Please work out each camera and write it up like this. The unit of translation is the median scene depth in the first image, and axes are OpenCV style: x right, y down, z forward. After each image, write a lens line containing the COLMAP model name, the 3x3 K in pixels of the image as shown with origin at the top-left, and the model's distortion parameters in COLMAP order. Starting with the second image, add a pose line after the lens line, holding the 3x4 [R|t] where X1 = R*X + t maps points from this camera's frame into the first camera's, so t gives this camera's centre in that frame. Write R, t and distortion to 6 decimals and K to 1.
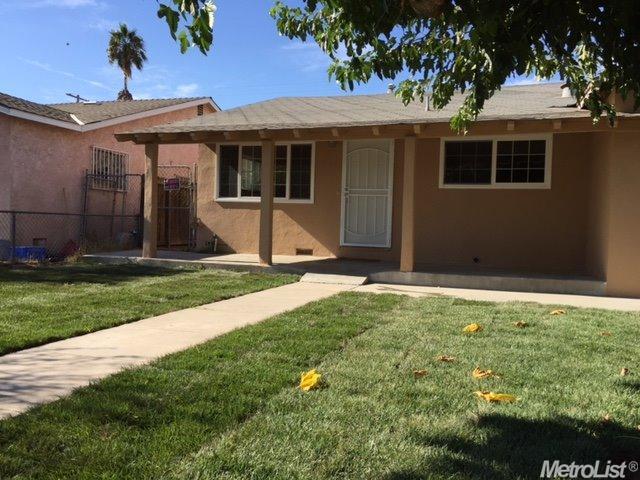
lens RADIAL K [[548.0, 0, 320.1], [0, 548.0, 241.3], [0, 0, 1]] dist [0.041818, -0.024093]
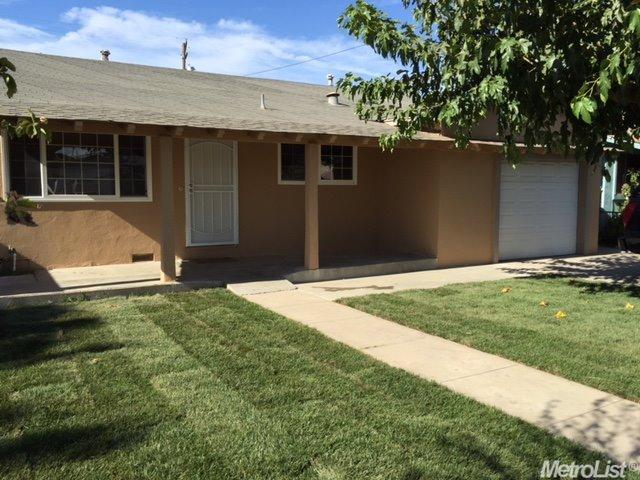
lens RADIAL K [[548.0, 0, 320.6], [0, 548.0, 238.7], [0, 0, 1]] dist [0.041818, -0.024093]
pose [[0.652026, -0.095688, 0.752134, -0.512033], [0.036602, 0.994820, 0.094833, -0.085058], [-0.757312, -0.034304, 0.652151, 0.228195]]
